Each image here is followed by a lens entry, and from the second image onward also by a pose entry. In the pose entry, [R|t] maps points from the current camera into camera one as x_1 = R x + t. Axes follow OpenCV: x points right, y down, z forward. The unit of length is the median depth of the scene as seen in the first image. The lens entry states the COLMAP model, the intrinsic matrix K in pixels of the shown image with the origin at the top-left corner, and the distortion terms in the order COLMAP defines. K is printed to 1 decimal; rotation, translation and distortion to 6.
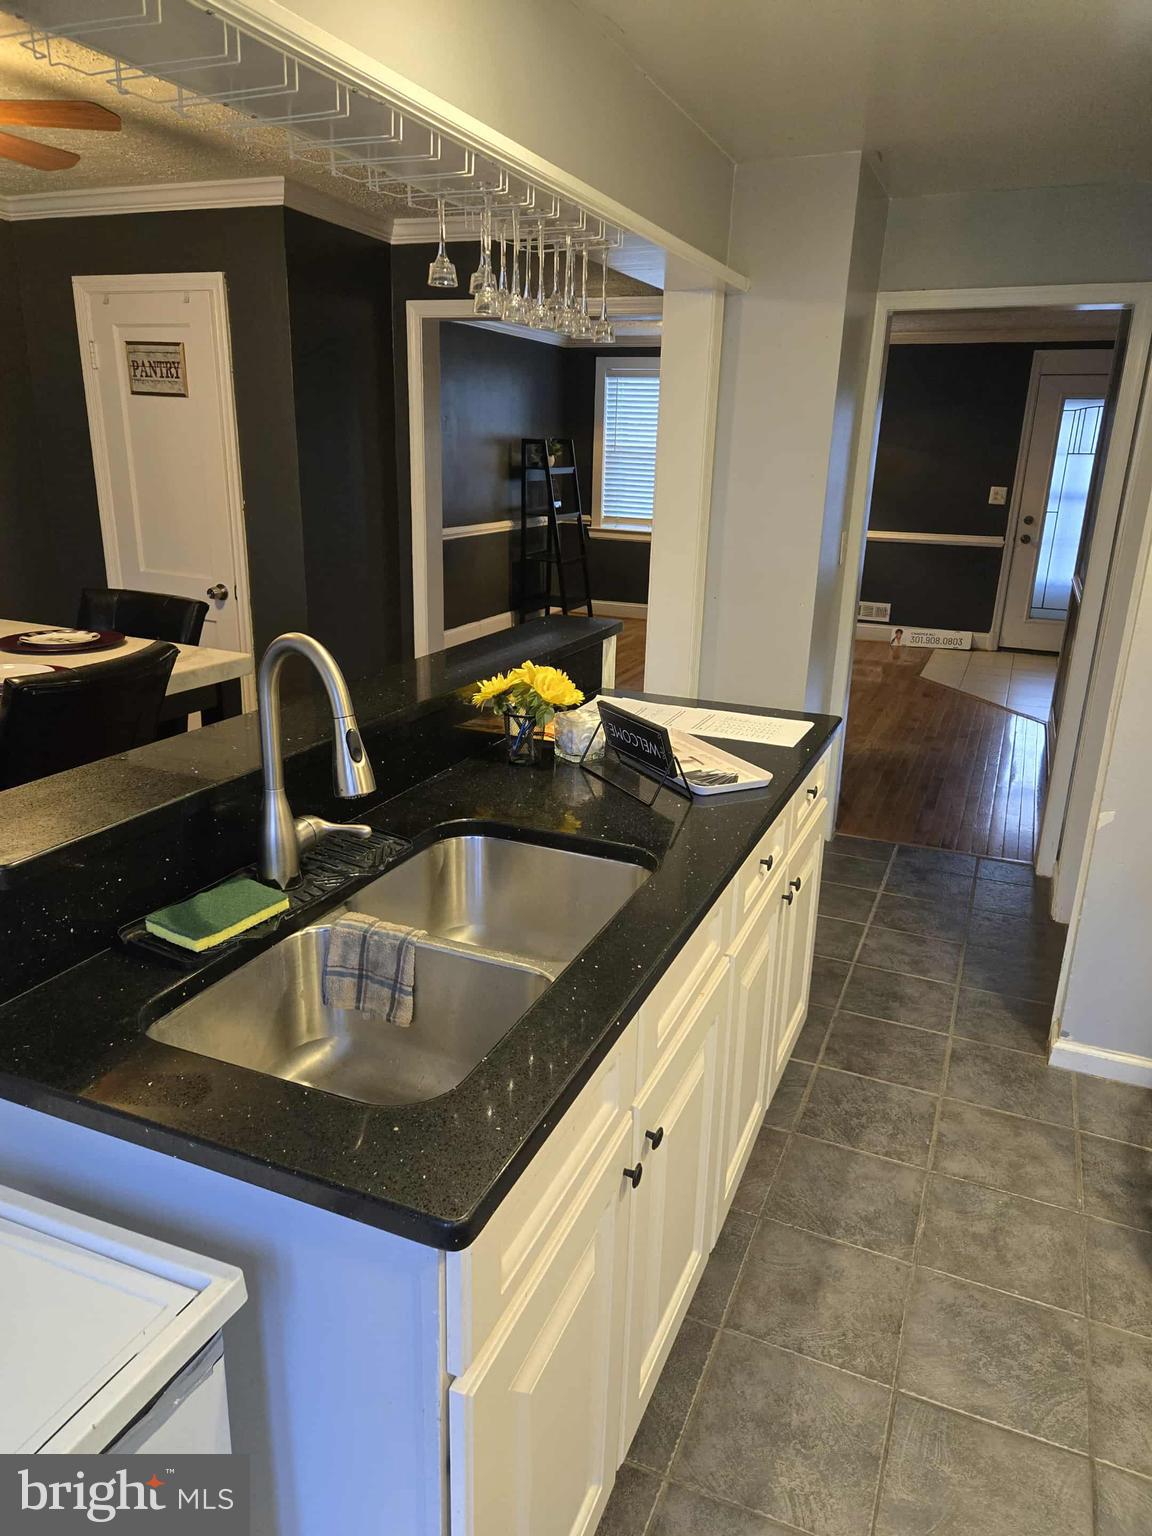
lens RADIAL K [[1031.4, 0, 580.5], [0, 1031.4, 764.9], [0, 0, 1]] dist [0.035557, -0.013571]
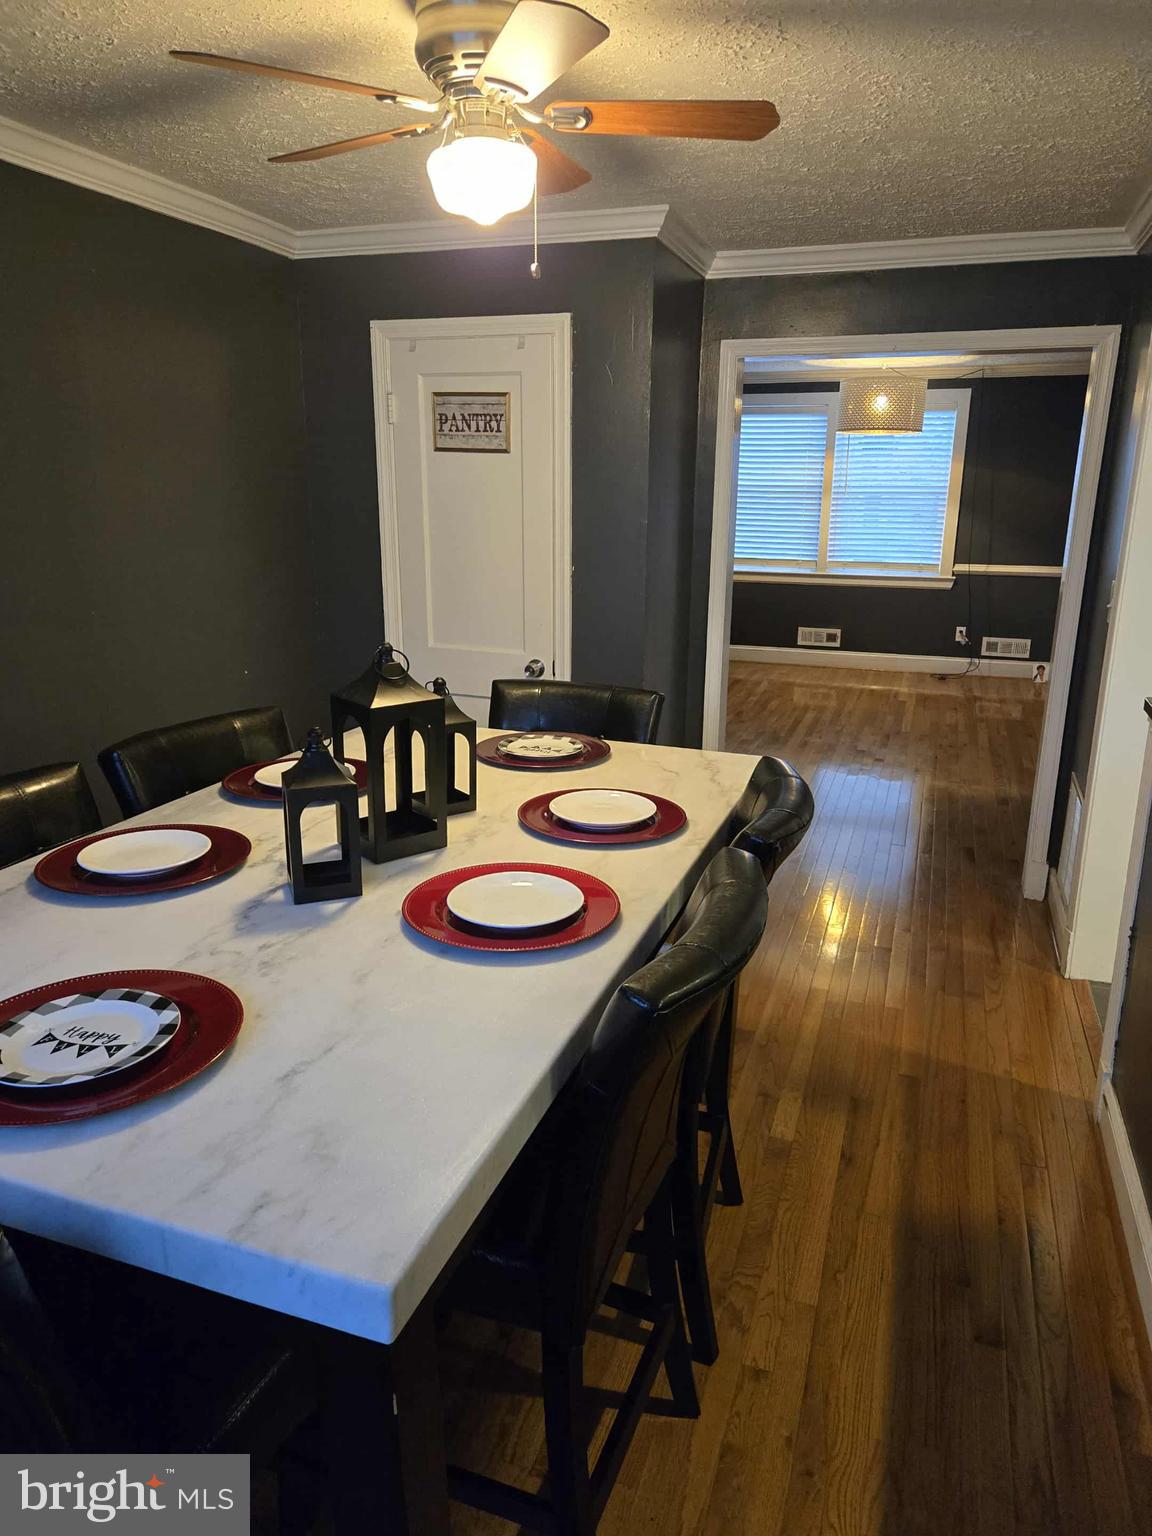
lens RADIAL K [[1031.4, 0, 571.4], [0, 1031.4, 770.0], [0, 0, 1]] dist [0.035557, -0.013571]
pose [[0.997011, -0.041257, 0.065328, -0.210583], [0.042788, 0.998837, -0.022215, -0.032359], [-0.064336, 0.024943, 0.997617, 0.064301]]
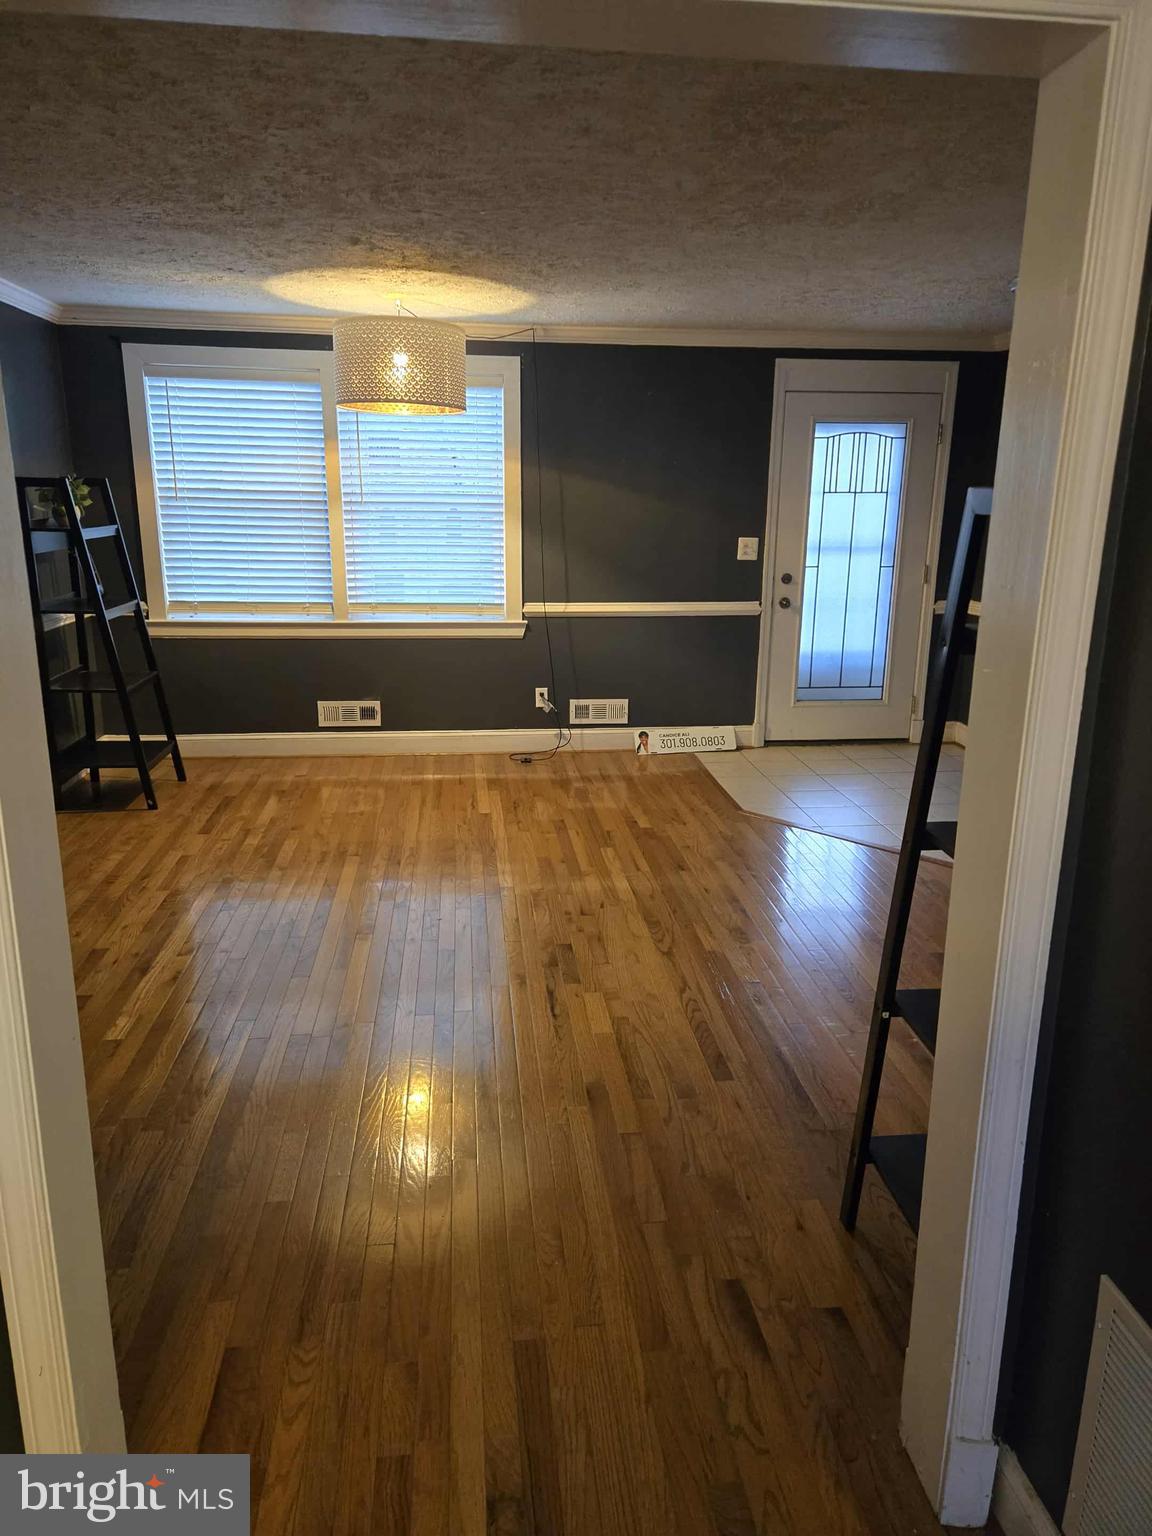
lens RADIAL K [[1031.4, 0, 580.2], [0, 1031.4, 777.4], [0, 0, 1]] dist [0.035557, -0.013571]
pose [[0.863480, -0.147973, 0.482189, -0.095349], [0.162072, 0.986699, 0.012565, -0.122854], [-0.477634, 0.067300, 0.875977, 0.404823]]
